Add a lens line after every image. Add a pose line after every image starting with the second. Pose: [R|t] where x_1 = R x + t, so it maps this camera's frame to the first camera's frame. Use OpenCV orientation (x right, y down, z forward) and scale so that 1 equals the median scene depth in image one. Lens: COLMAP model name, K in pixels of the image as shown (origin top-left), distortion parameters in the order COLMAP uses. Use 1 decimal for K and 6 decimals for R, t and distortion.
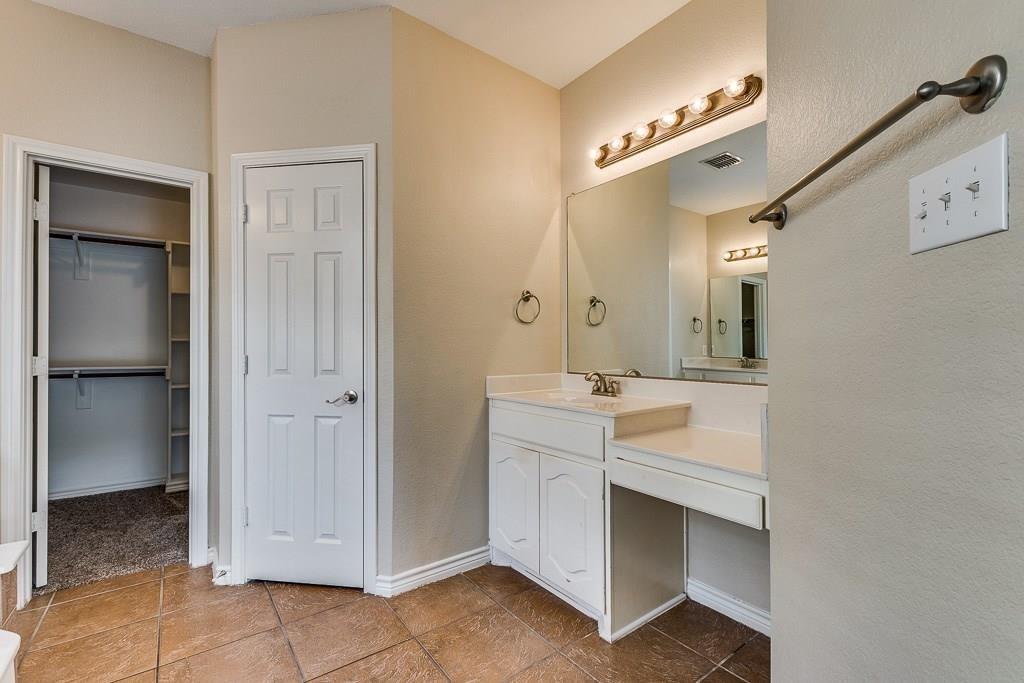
lens RADIAL K [[450.2, 0, 511.4], [0, 450.2, 346.2], [0, 0, 1]] dist [0.002285, -0.000734]
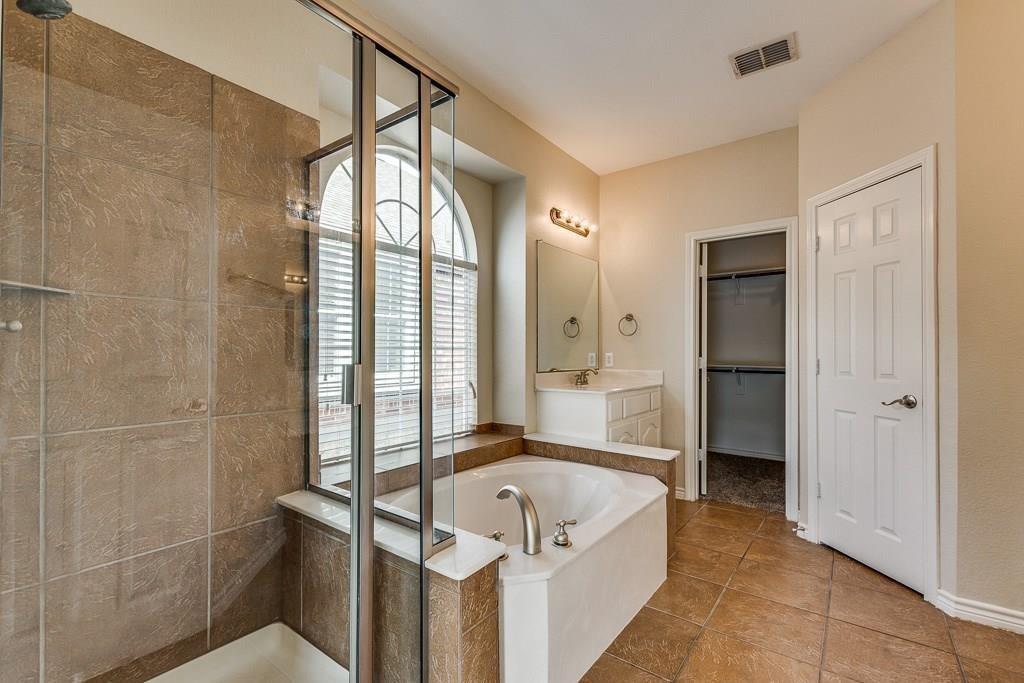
lens RADIAL K [[450.2, 0, 511.4], [0, 450.2, 346.2], [0, 0, 1]] dist [0.002285, -0.000734]
pose [[0.272231, -0.009795, -0.962182, 0.374171], [0.002127, 0.999952, -0.009578, -0.004736], [0.962230, 0.000561, 0.272238, -0.143994]]
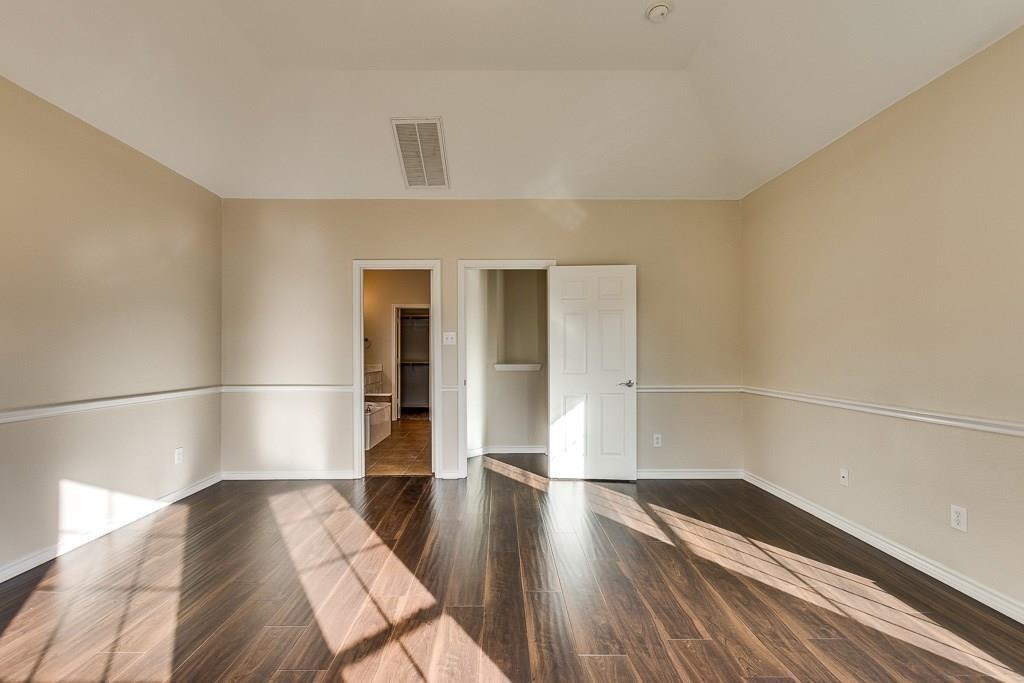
lens RADIAL K [[450.2, 0, 511.4], [0, 450.2, 346.2], [0, 0, 1]] dist [0.002285, -0.000734]
pose [[0.813841, -0.006486, -0.581051, 1.988966], [0.008245, 0.999966, 0.000387, -0.080303], [0.581029, -0.005106, 0.813867, -1.584996]]
